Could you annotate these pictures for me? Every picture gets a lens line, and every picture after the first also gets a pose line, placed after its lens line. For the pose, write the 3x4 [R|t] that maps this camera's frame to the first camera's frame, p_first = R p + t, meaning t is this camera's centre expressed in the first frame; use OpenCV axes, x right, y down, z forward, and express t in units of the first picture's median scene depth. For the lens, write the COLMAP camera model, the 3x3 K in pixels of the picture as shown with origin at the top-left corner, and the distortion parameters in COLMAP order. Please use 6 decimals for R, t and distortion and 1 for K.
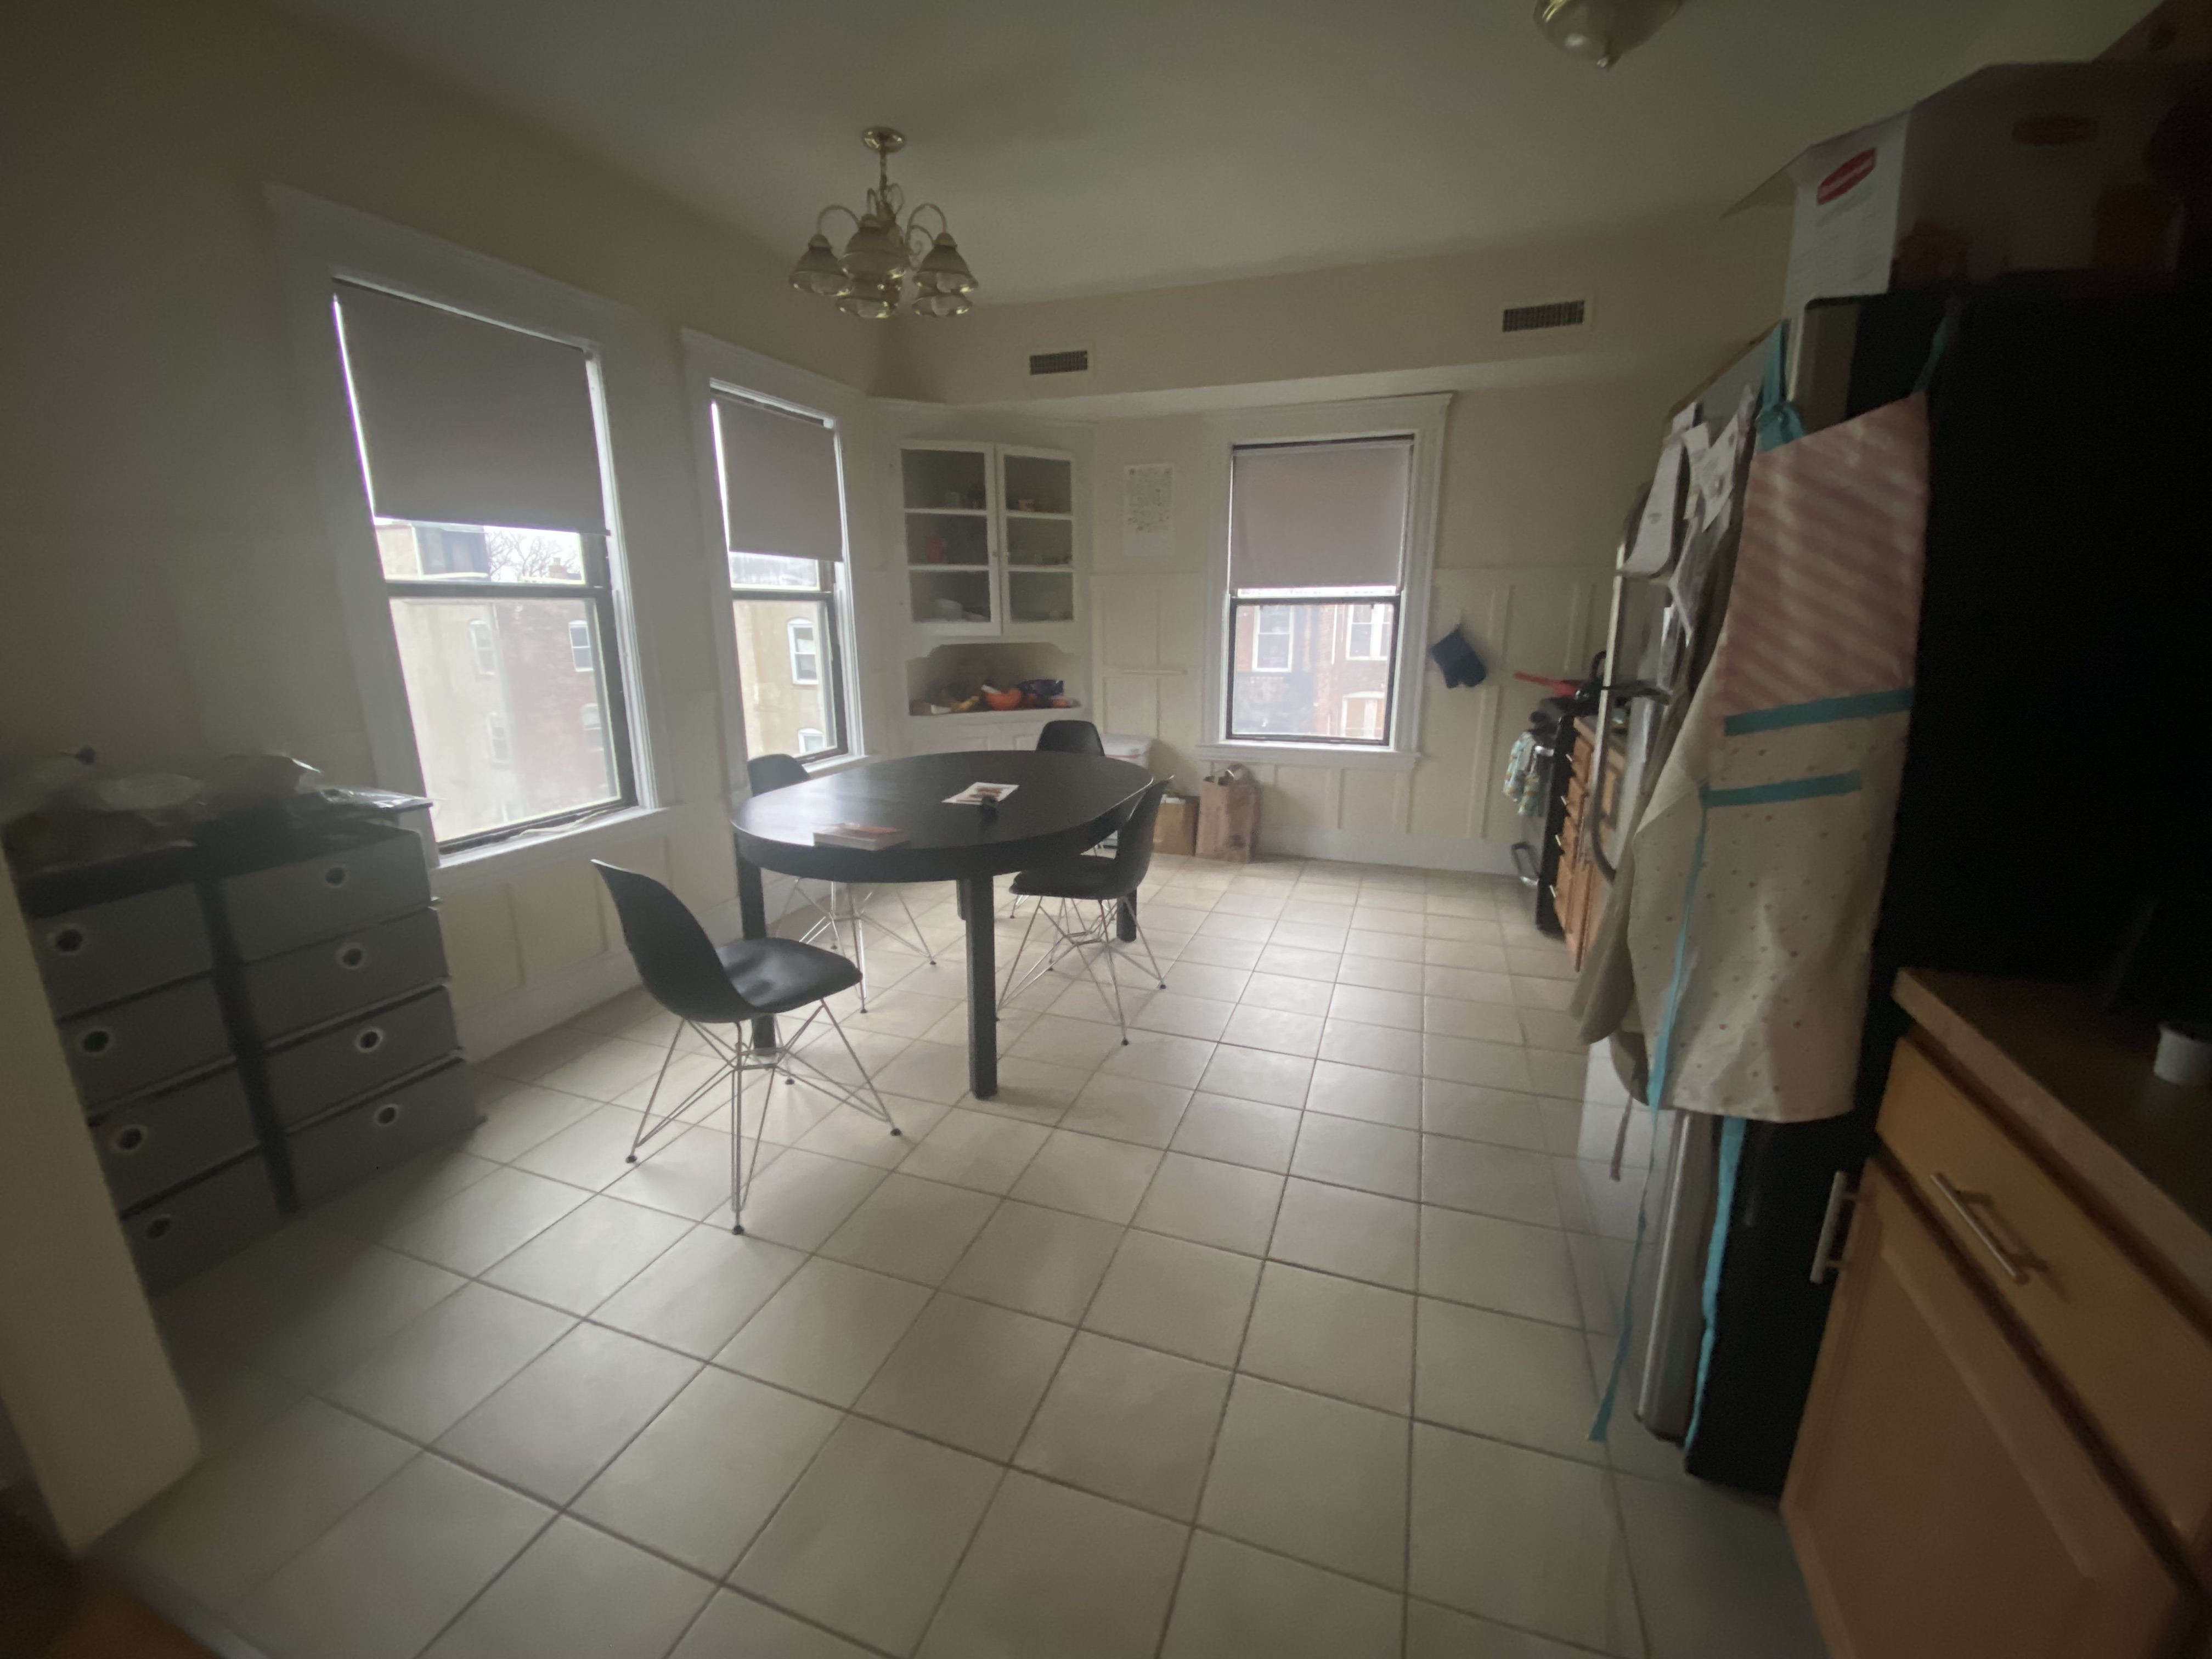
lens RADIAL K [[886.5, 0, 1095.6], [0, 886.5, 831.5], [0, 0, 1]] dist [0.014290, -0.022811]
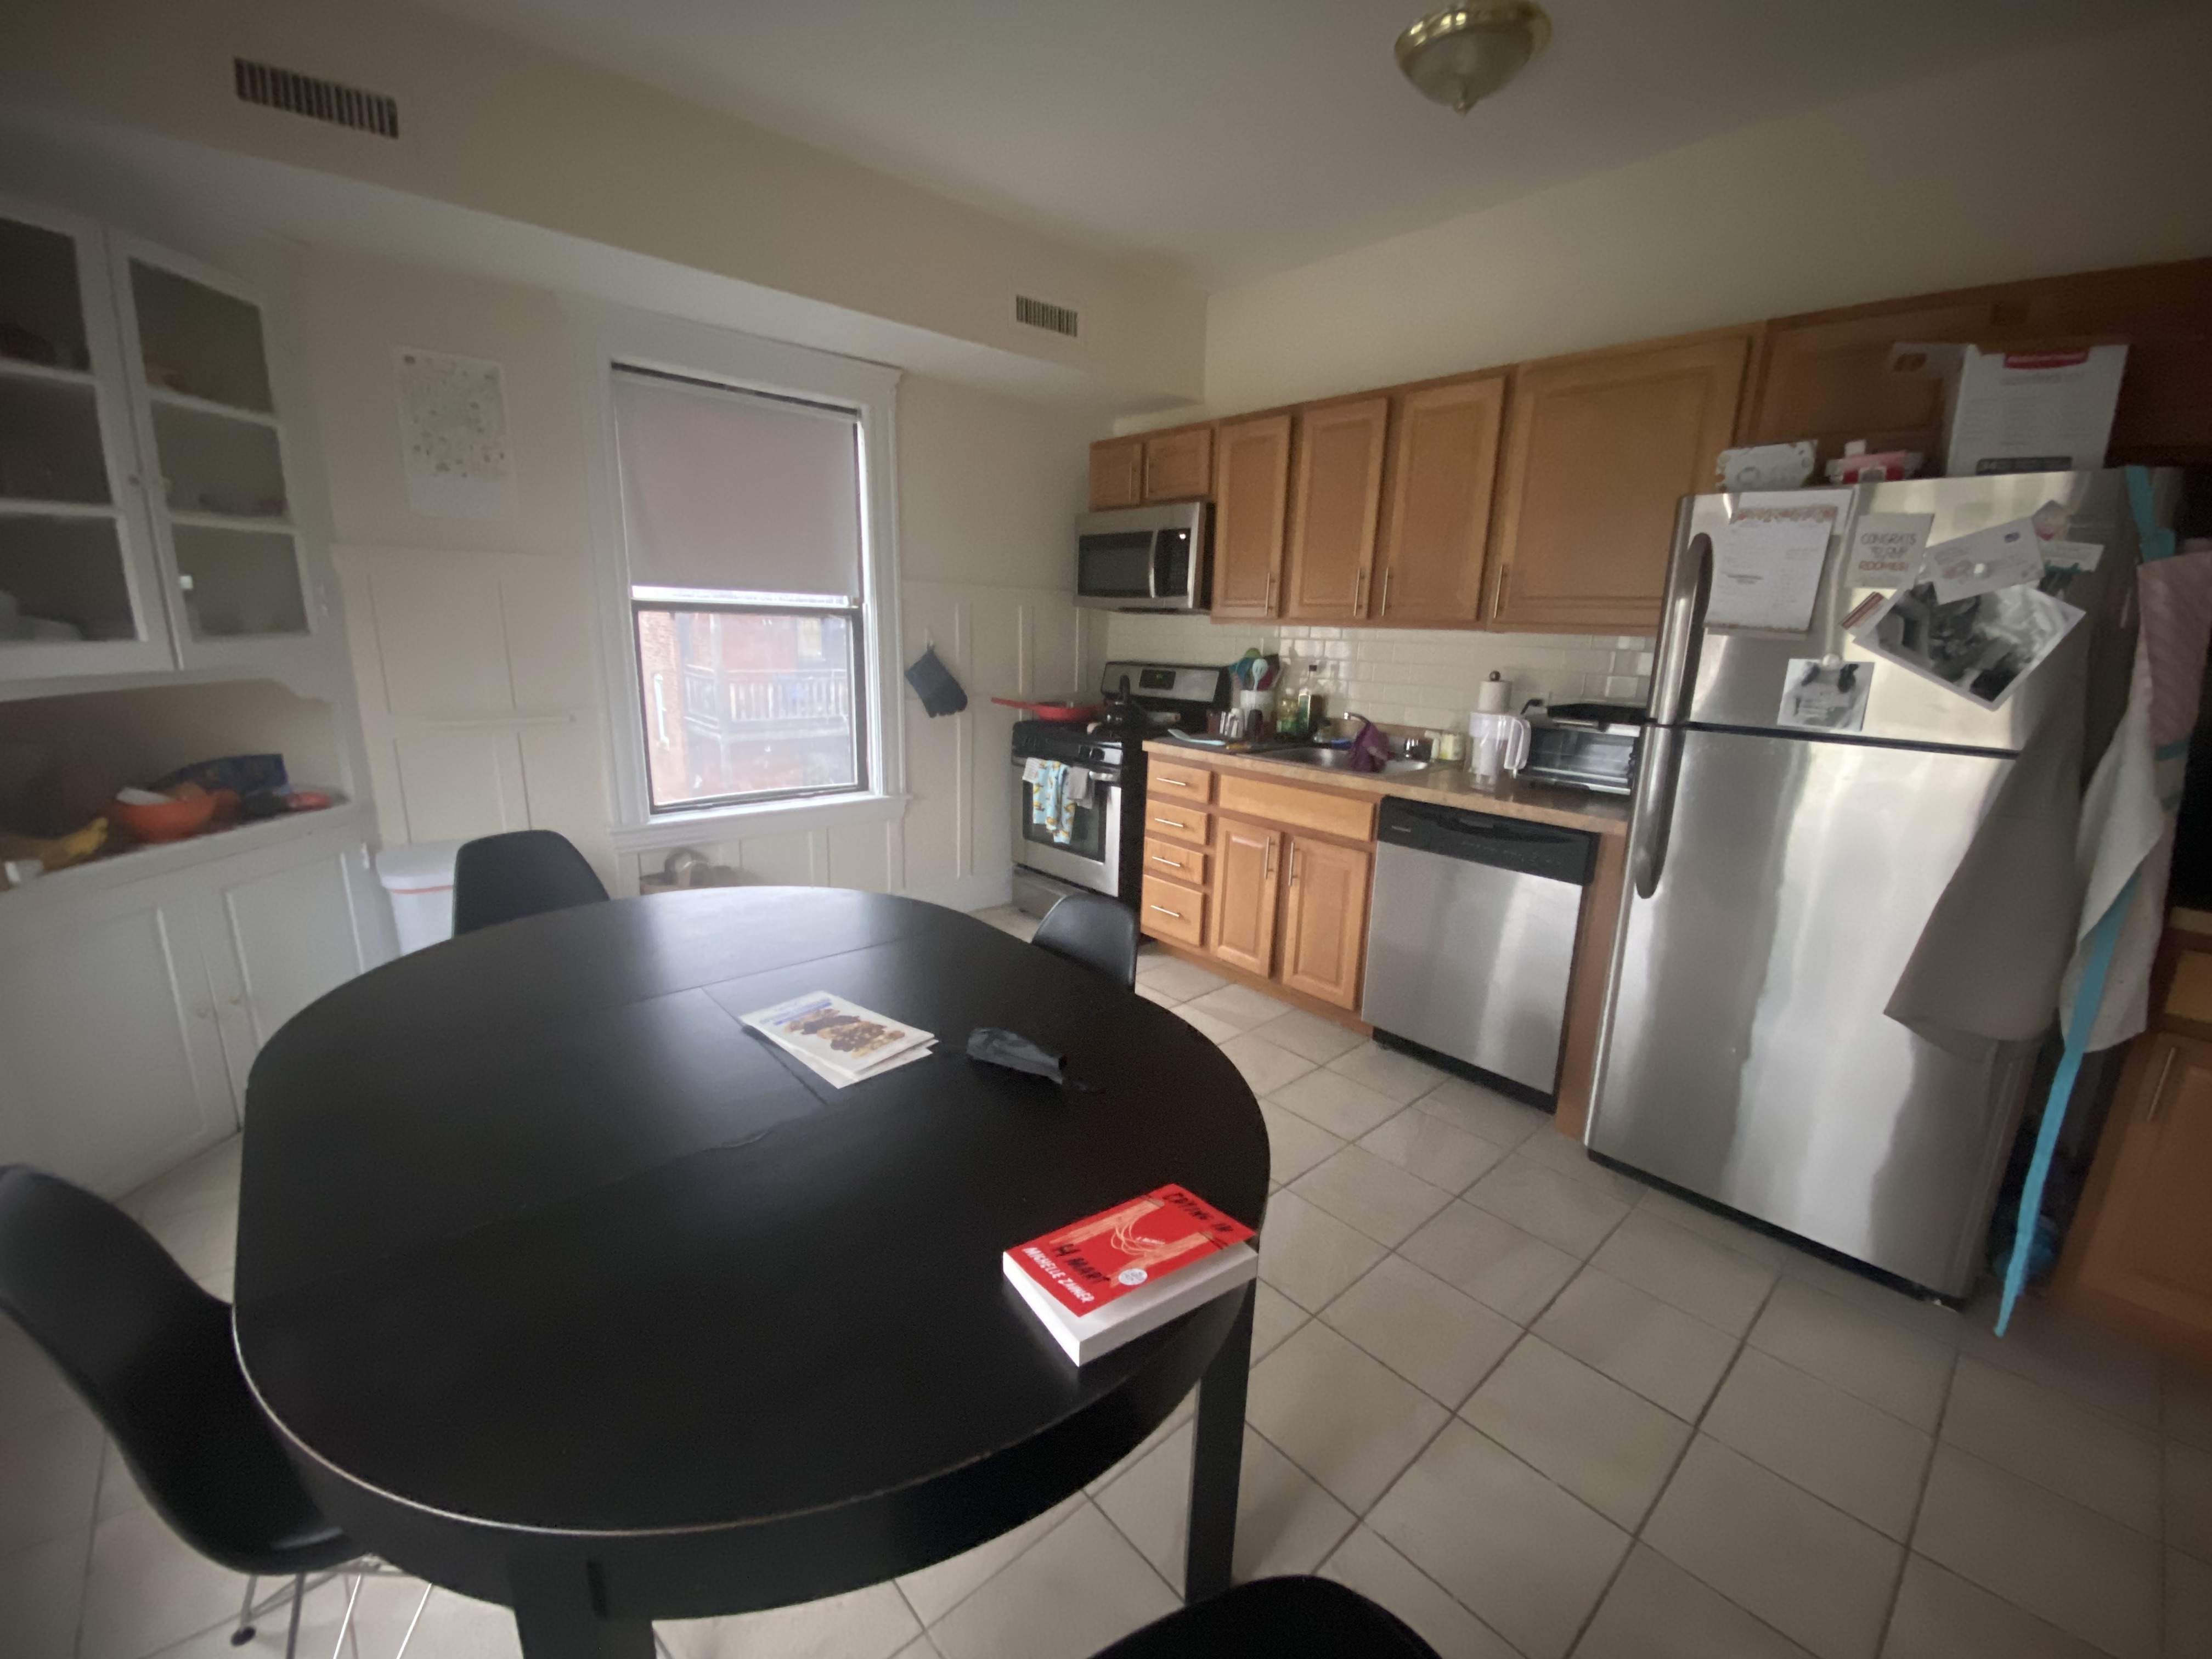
lens RADIAL K [[886.5, 0, 1095.6], [0, 886.5, 831.5], [0, 0, 1]] dist [0.014290, -0.022811]
pose [[0.470556, -0.185060, 0.862745, -0.285961], [0.183303, 0.976930, 0.109576, -0.112303], [-0.863121, 0.106582, 0.493623, 0.424085]]
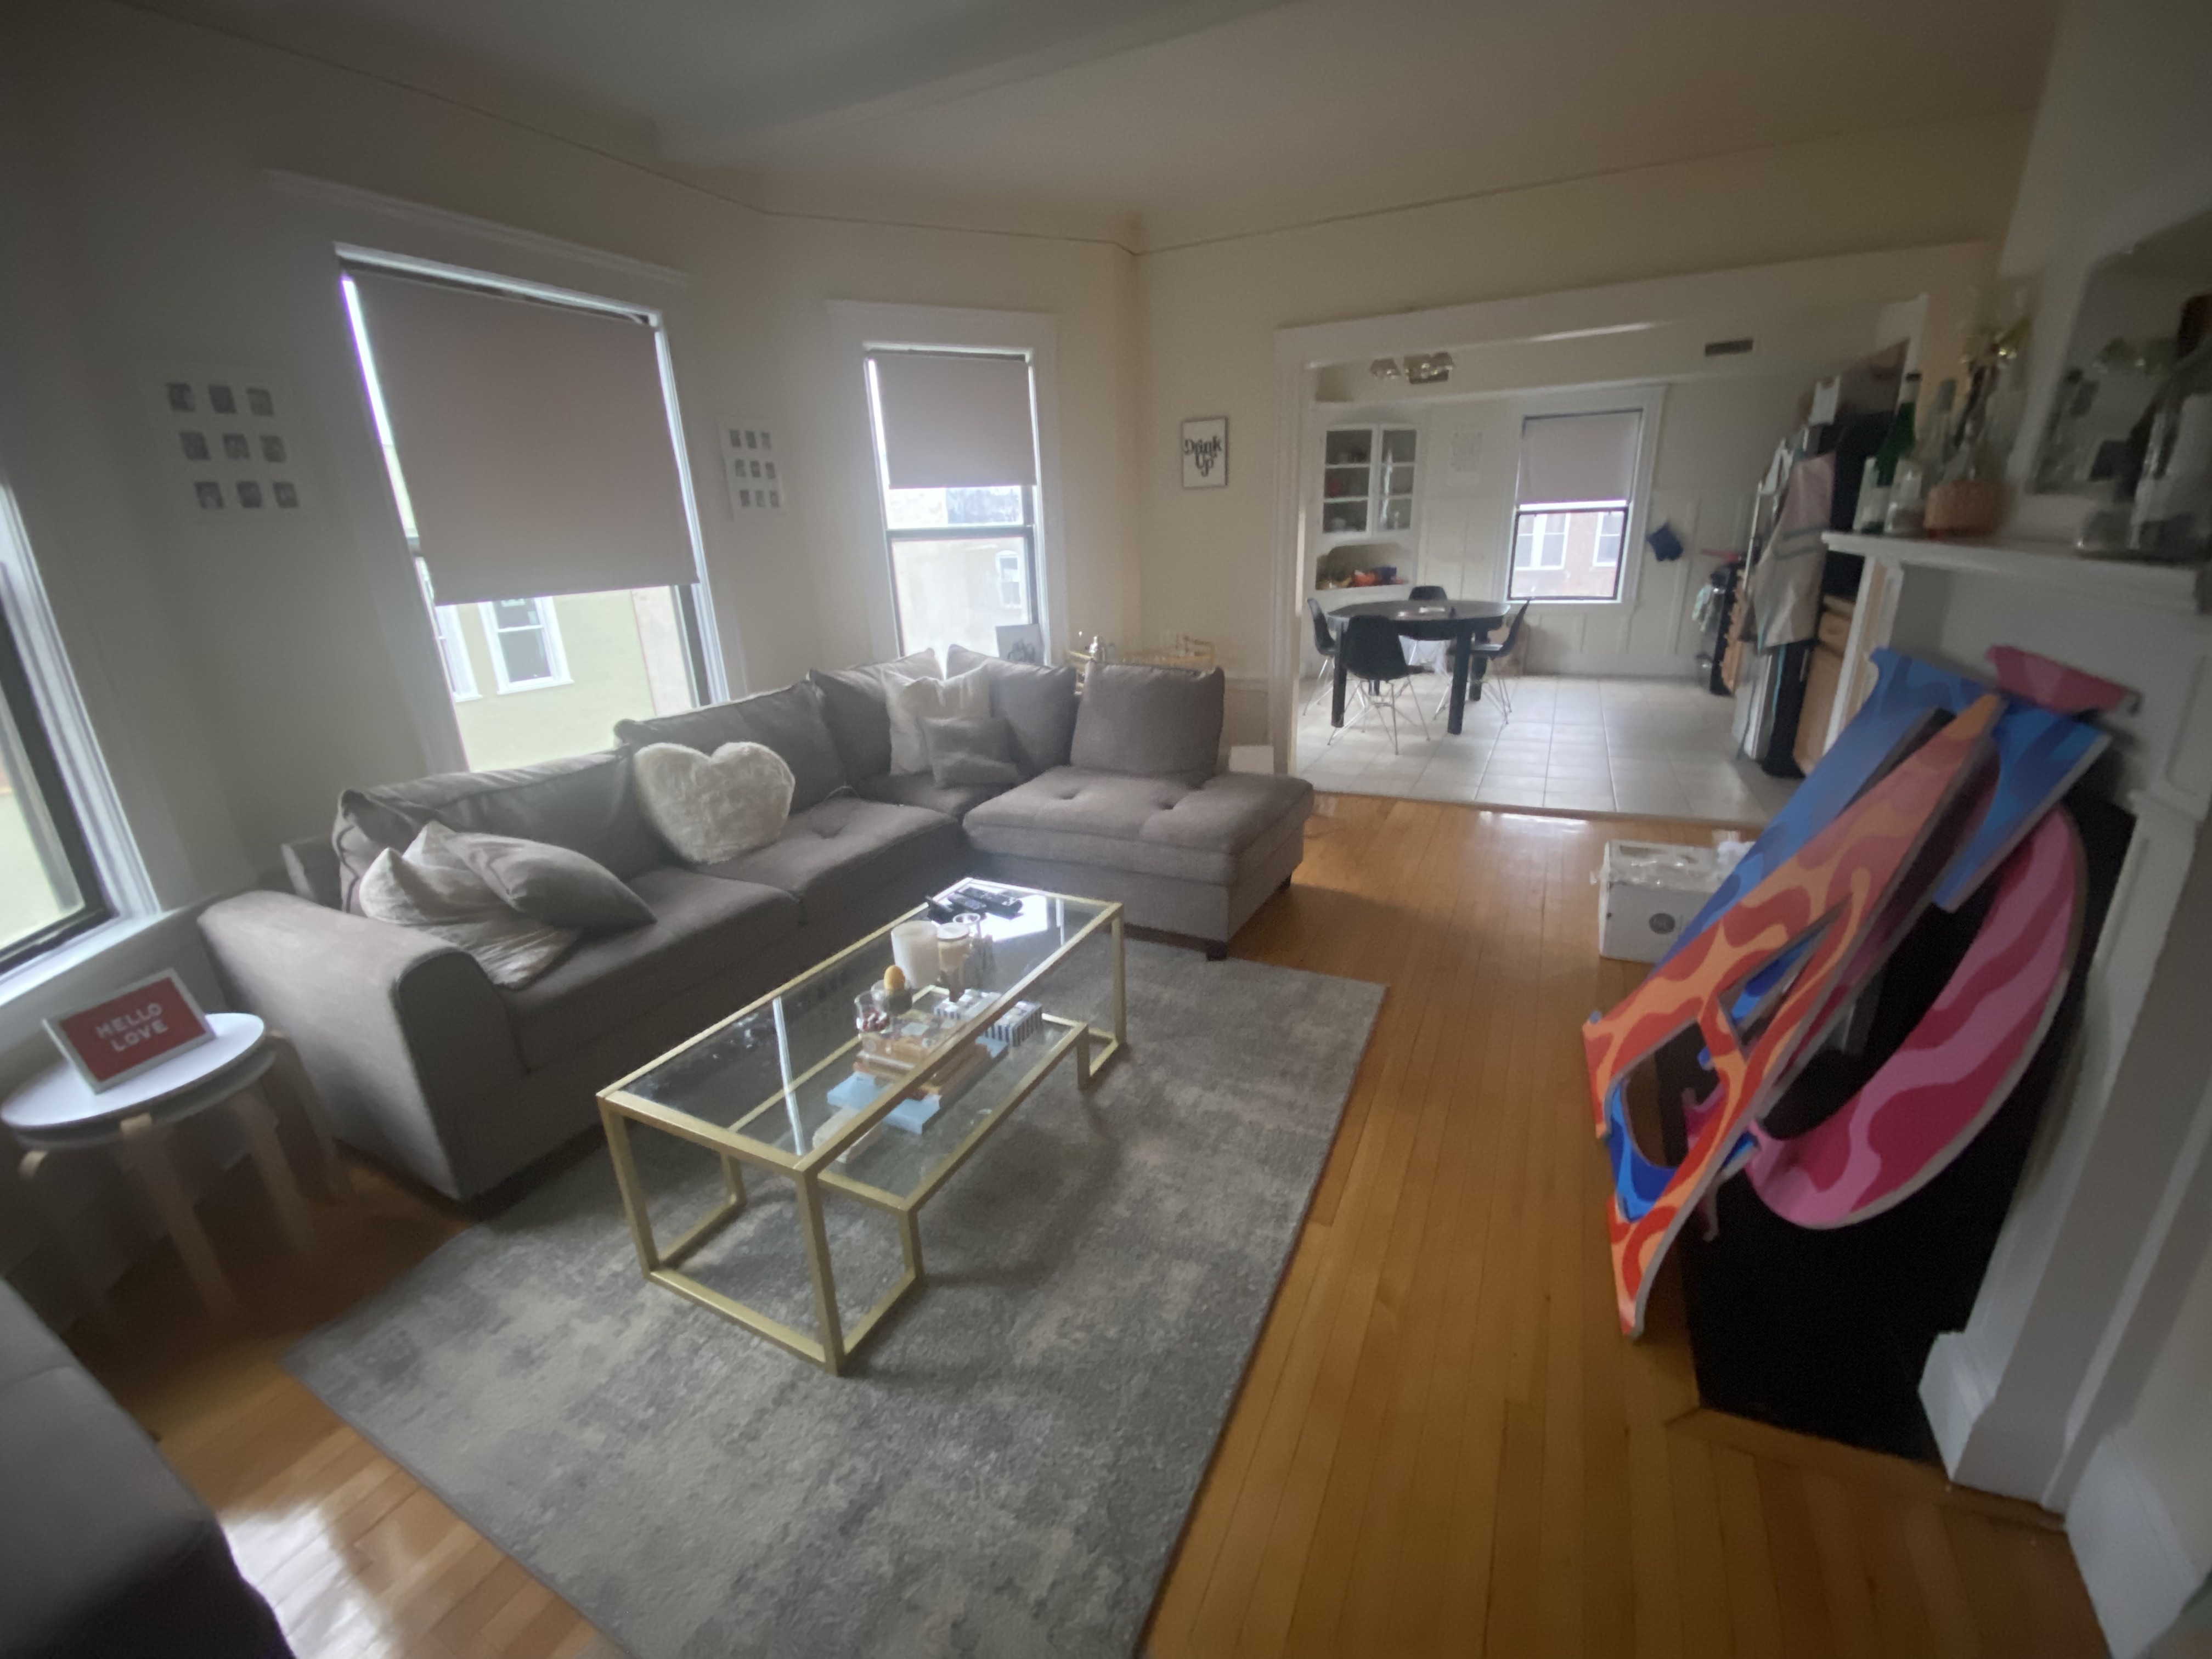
lens RADIAL K [[886.5, 0, 1095.6], [0, 886.5, 831.5], [0, 0, 1]] dist [0.014290, -0.022811]
pose [[0.992555, 0.004832, -0.121700, -0.431916], [0.004169, 0.997280, 0.073593, 0.210861], [0.121724, -0.073552, 0.989835, -0.793455]]
